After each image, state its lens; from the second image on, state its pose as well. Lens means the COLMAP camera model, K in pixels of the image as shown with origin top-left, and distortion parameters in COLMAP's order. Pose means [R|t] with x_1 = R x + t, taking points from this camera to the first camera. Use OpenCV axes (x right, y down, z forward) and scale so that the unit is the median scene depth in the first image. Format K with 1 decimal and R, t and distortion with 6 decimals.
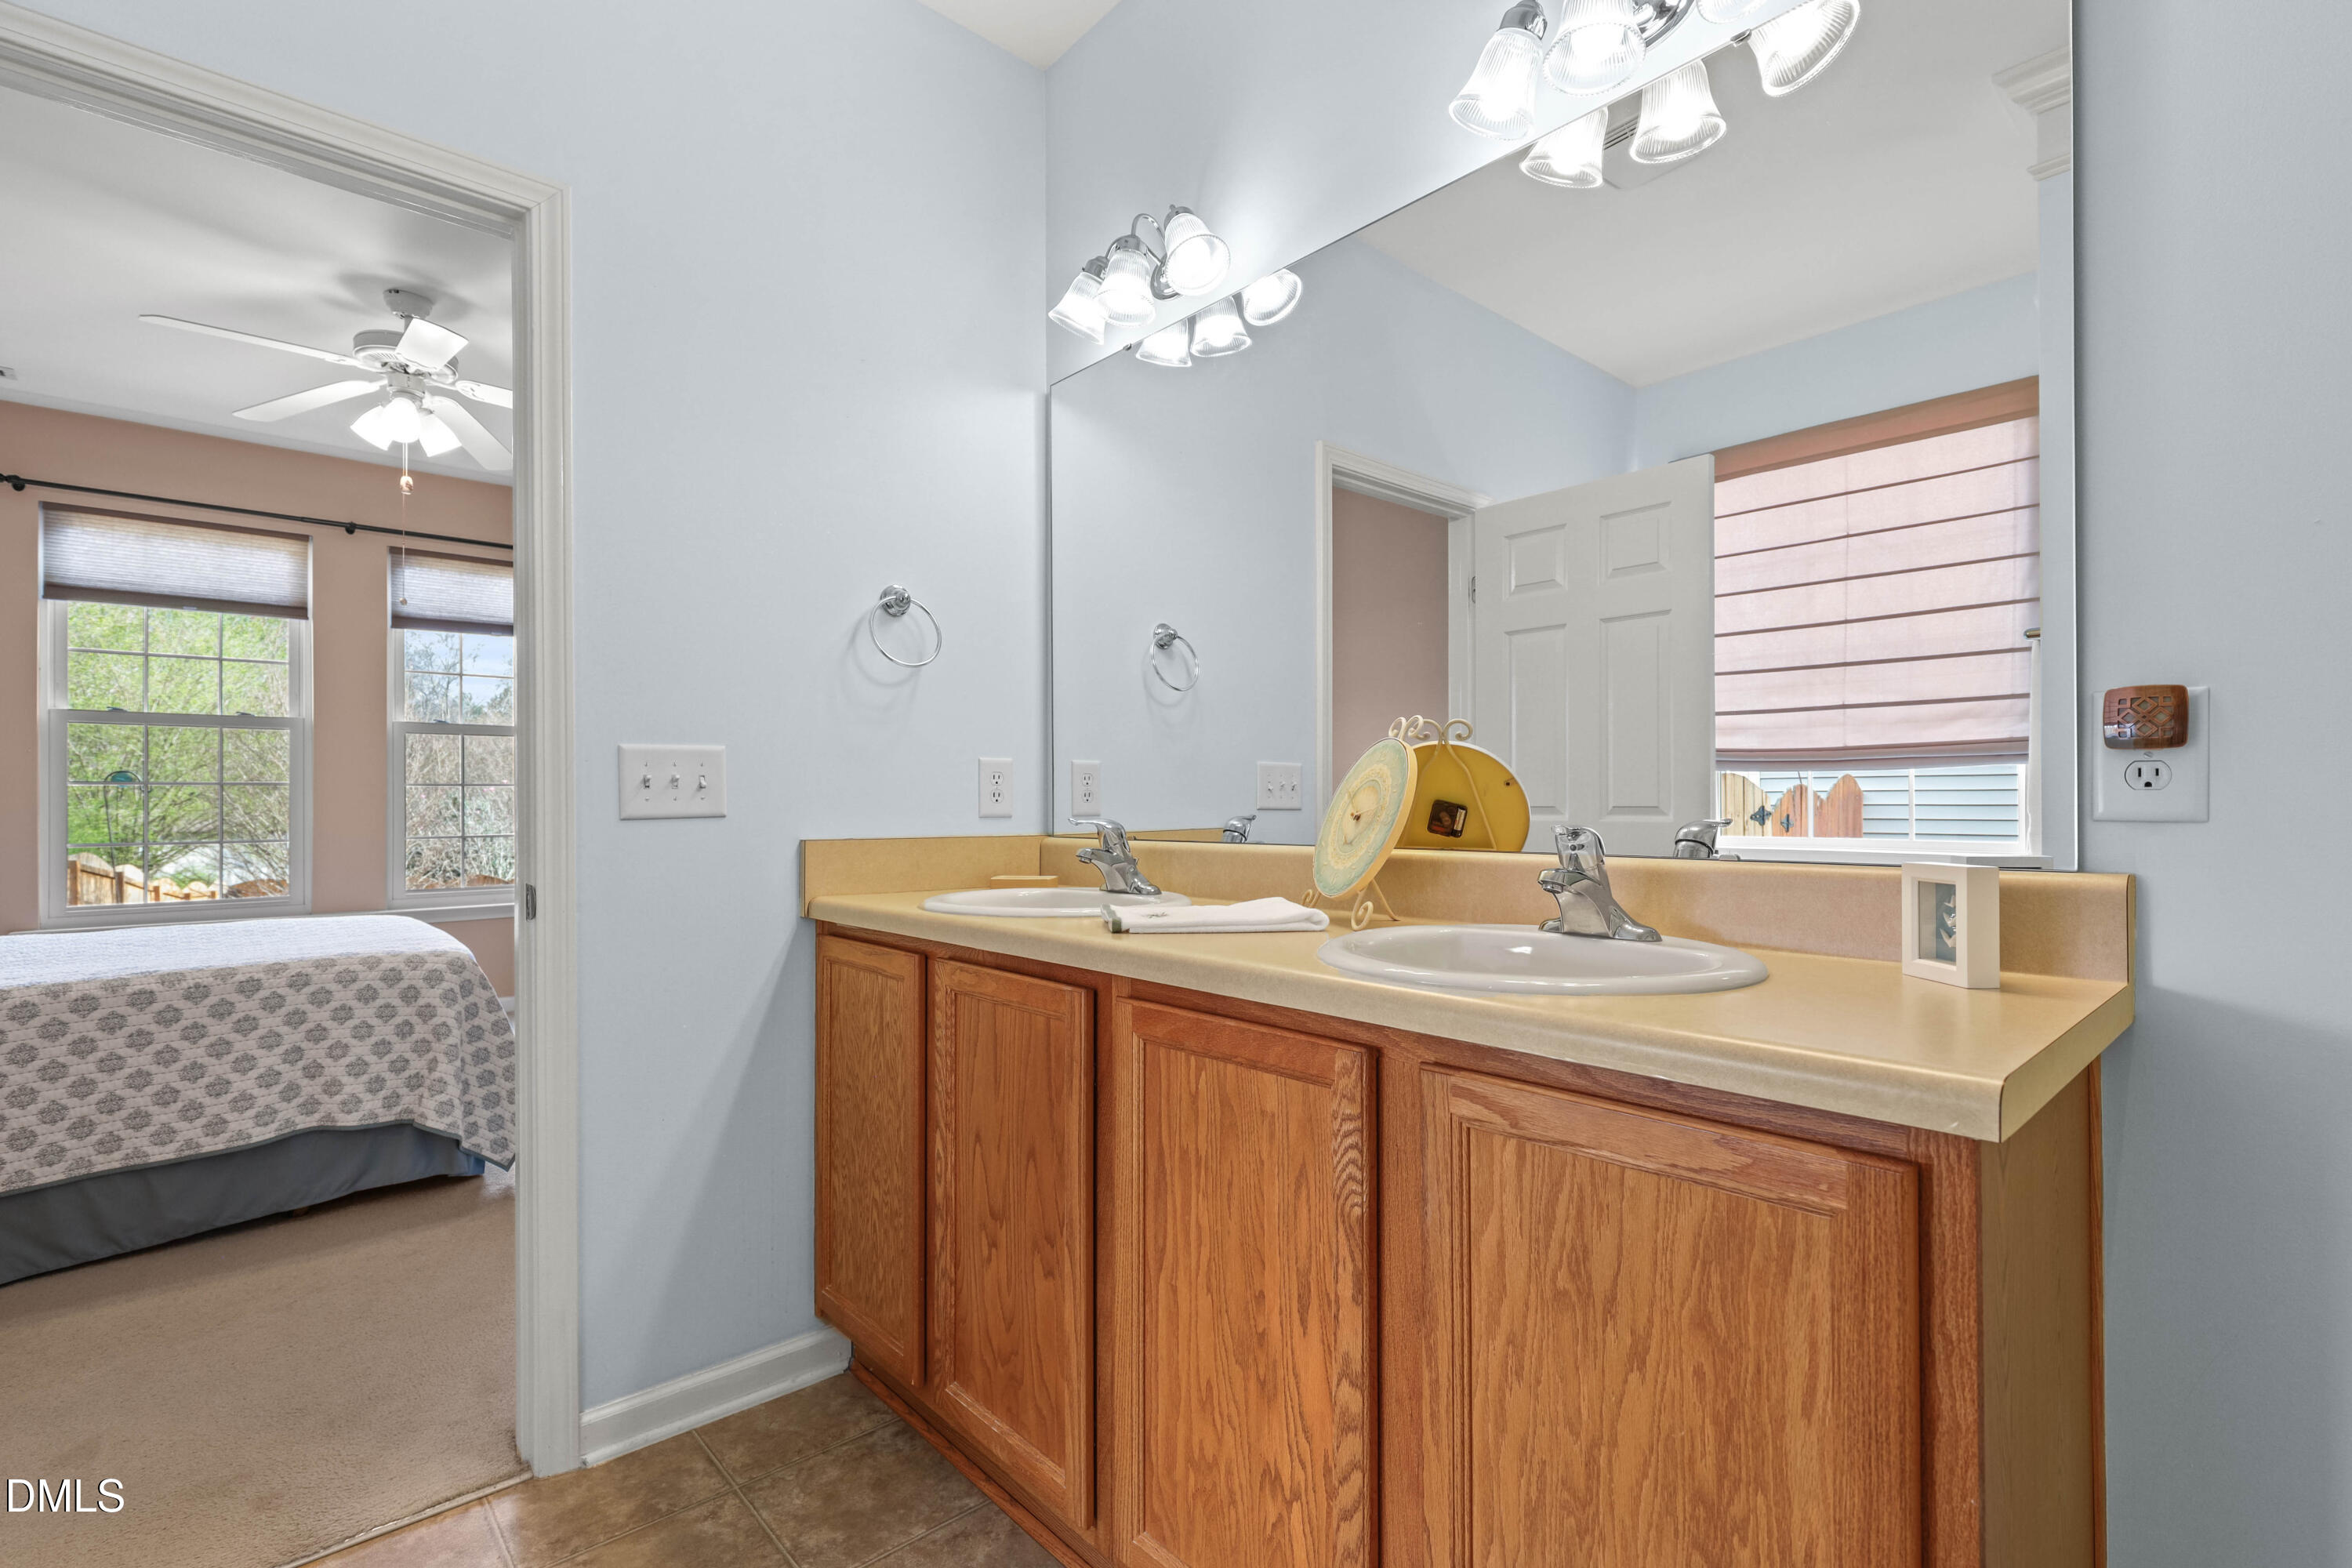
lens RADIAL K [[1070.9, 0, 1182.2], [0, 1070.9, 775.2], [0, 0, 1]] dist [-0.000485, -0.000182]
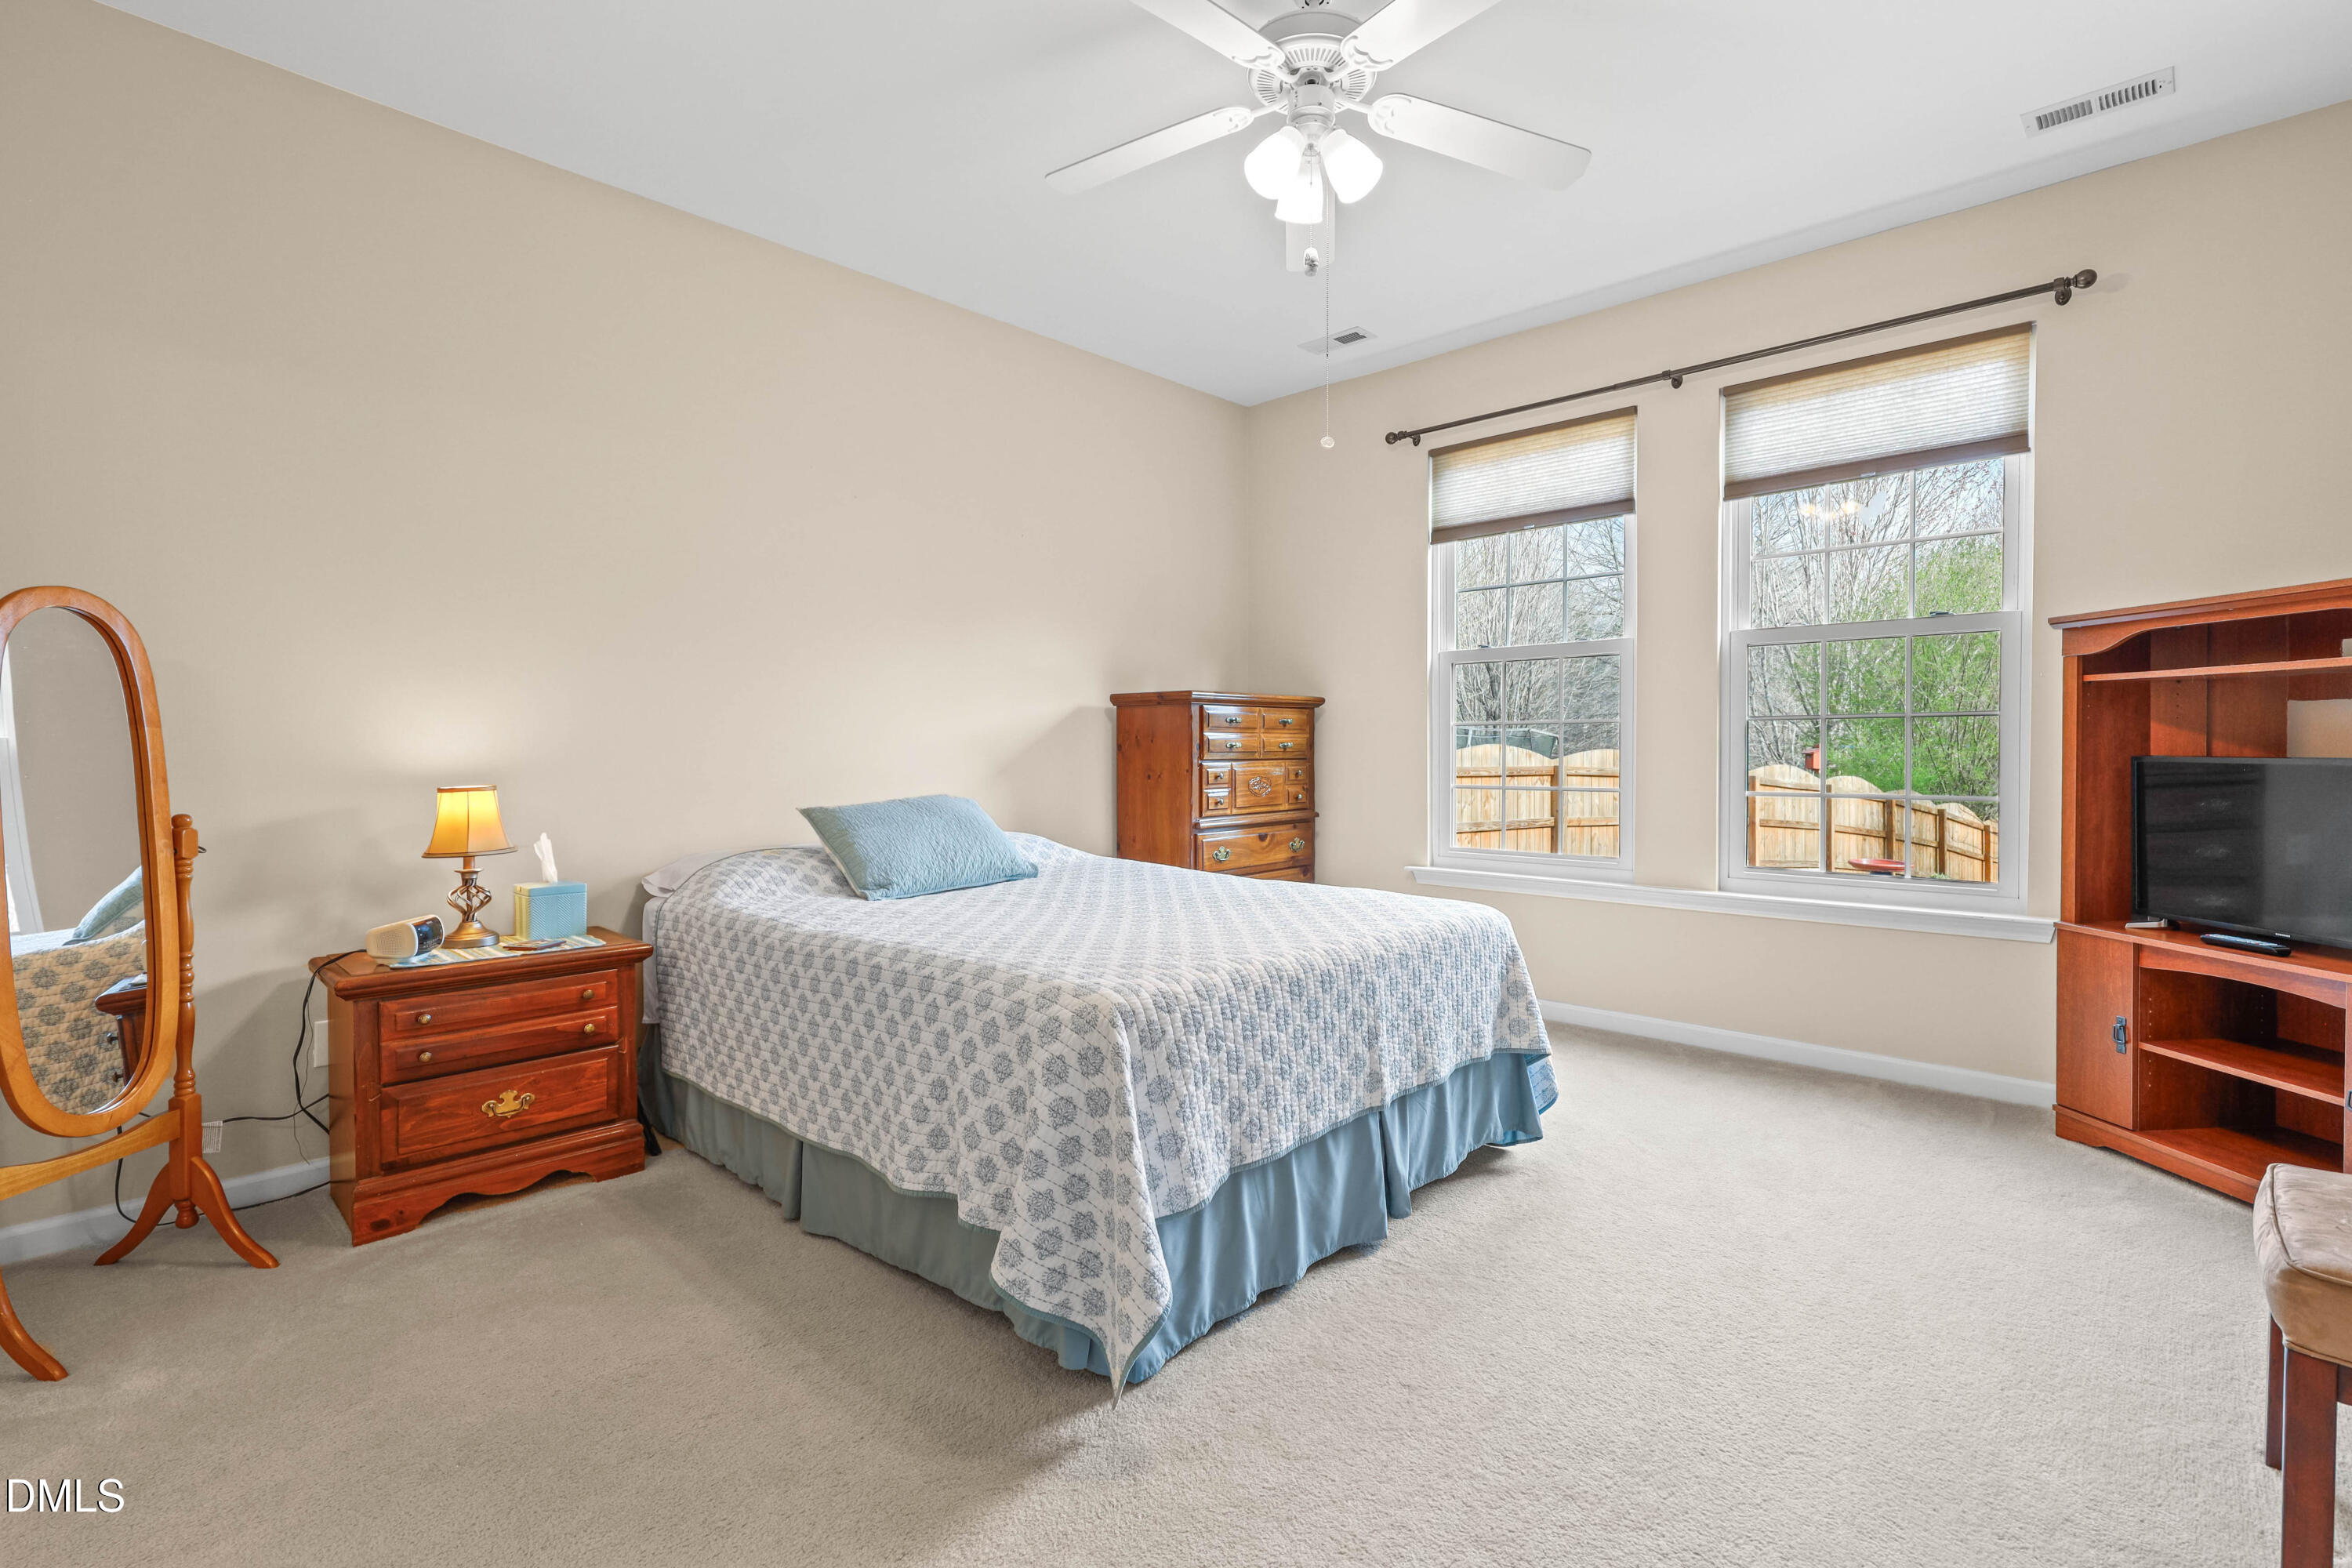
lens RADIAL K [[1087.9, 0, 1179.1], [0, 1087.9, 753.3], [0, 0, 1]] dist [0.000857, -0.000022]
pose [[0.079587, 0.010554, -0.996772, -0.042458], [0.026498, 0.999568, 0.012699, 0.014247], [0.996476, -0.027423, 0.079273, 0.652310]]
